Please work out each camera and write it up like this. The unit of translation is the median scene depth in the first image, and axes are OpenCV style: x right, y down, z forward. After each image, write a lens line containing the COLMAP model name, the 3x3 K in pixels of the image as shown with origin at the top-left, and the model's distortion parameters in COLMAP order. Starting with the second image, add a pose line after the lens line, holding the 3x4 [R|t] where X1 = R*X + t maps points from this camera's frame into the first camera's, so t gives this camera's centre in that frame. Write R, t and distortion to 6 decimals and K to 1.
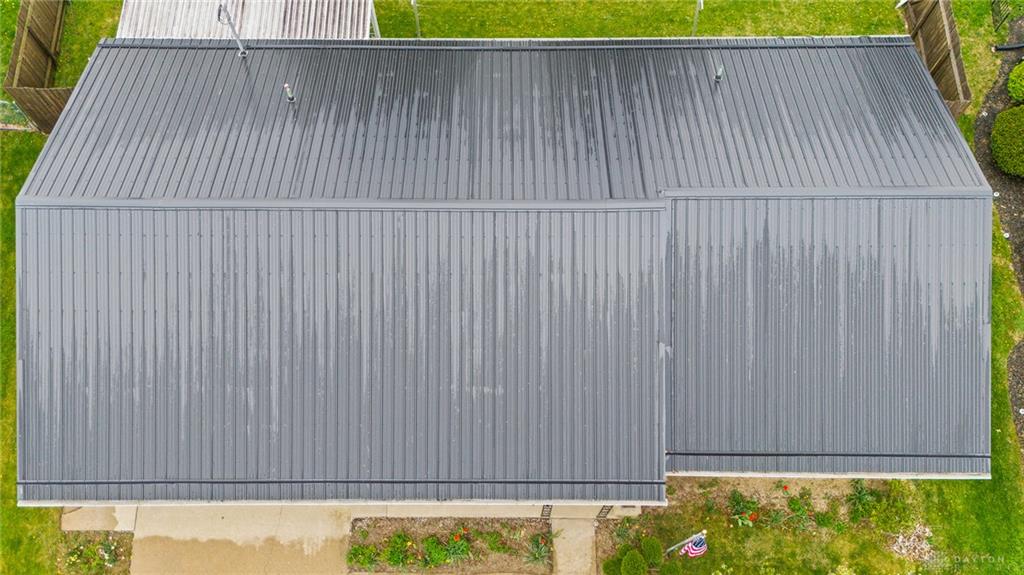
lens RADIAL K [[715.0, 0, 512.0], [0, 715.0, 287.5], [0, 0, 1]] dist [0.018457, -0.004363]
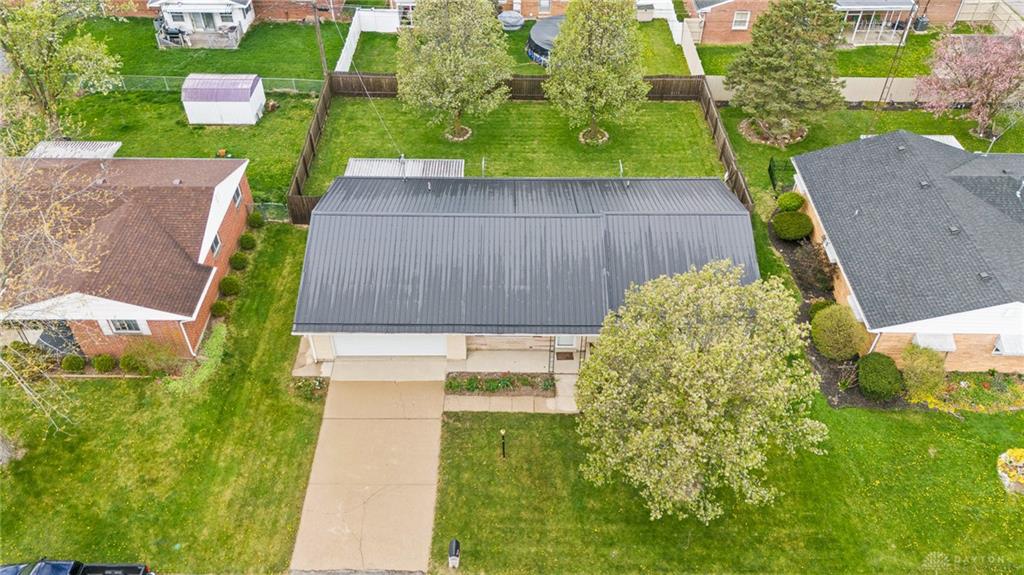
lens RADIAL K [[794.4, 0, 512.0], [0, 794.4, 287.5], [0, 0, 1]] dist [0.054494, -0.011864]
pose [[0.999965, 0.008321, 0.000709, -0.064337], [-0.006818, 0.862469, -0.506063, 1.294879], [-0.004823, 0.506041, 0.862496, -0.989151]]
